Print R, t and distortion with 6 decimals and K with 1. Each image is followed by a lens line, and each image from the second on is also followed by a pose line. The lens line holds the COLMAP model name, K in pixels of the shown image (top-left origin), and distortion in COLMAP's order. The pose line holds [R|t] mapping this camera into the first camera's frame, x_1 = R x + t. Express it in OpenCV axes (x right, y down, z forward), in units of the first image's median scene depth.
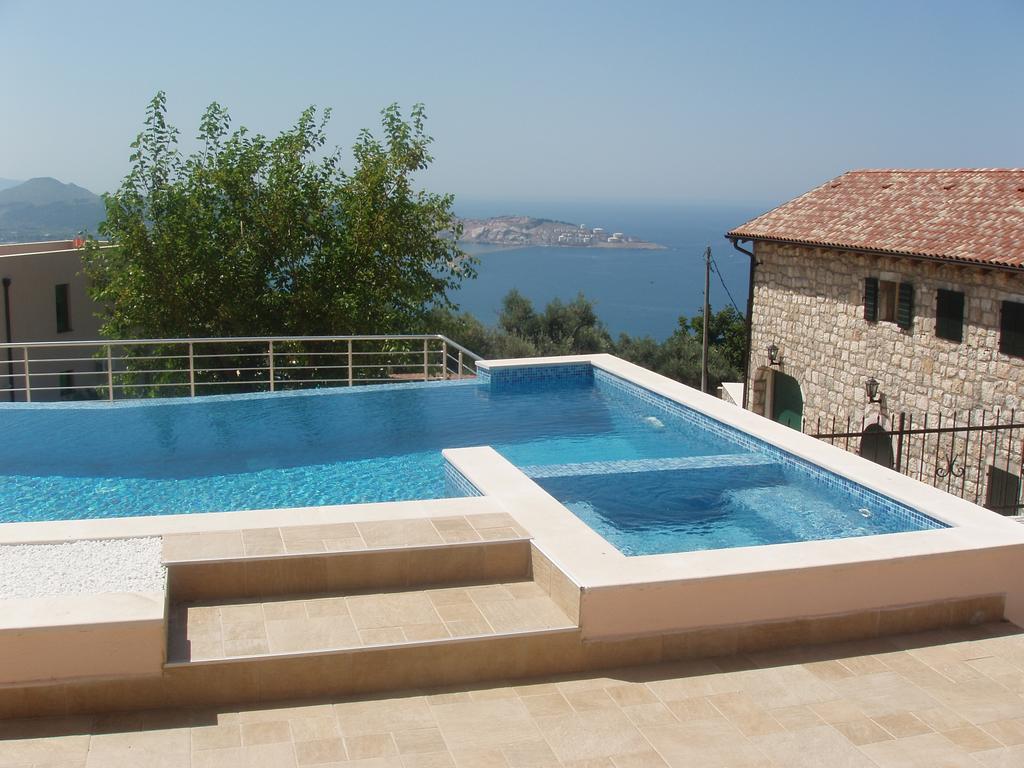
lens RADIAL K [[1134.1, 0, 512.0], [0, 1134.1, 384.0], [0, 0, 1]] dist [-0.079954, -0.026466]
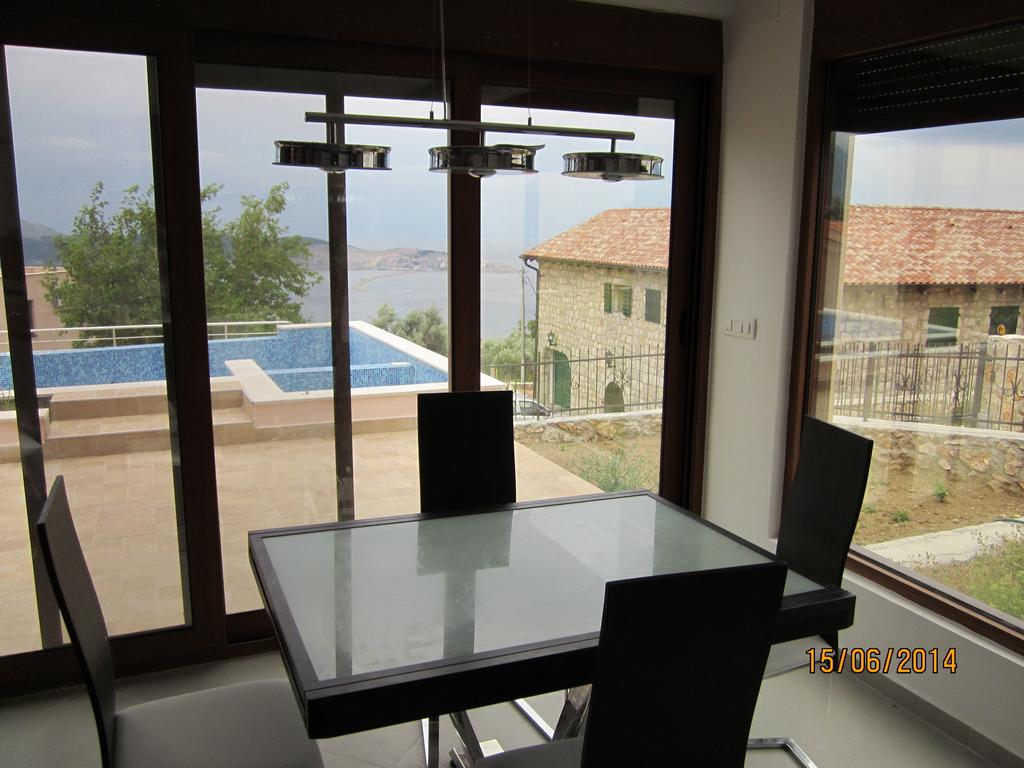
lens RADIAL K [[880.9, 0, 512.0], [0, 880.9, 384.0], [0, 0, 1]] dist [-0.006796, -0.002842]
pose [[0.993421, -0.028800, 0.110839, 0.063357], [0.028122, 0.999575, 0.007676, 0.024670], [-0.111013, -0.004509, 0.993809, -0.127057]]
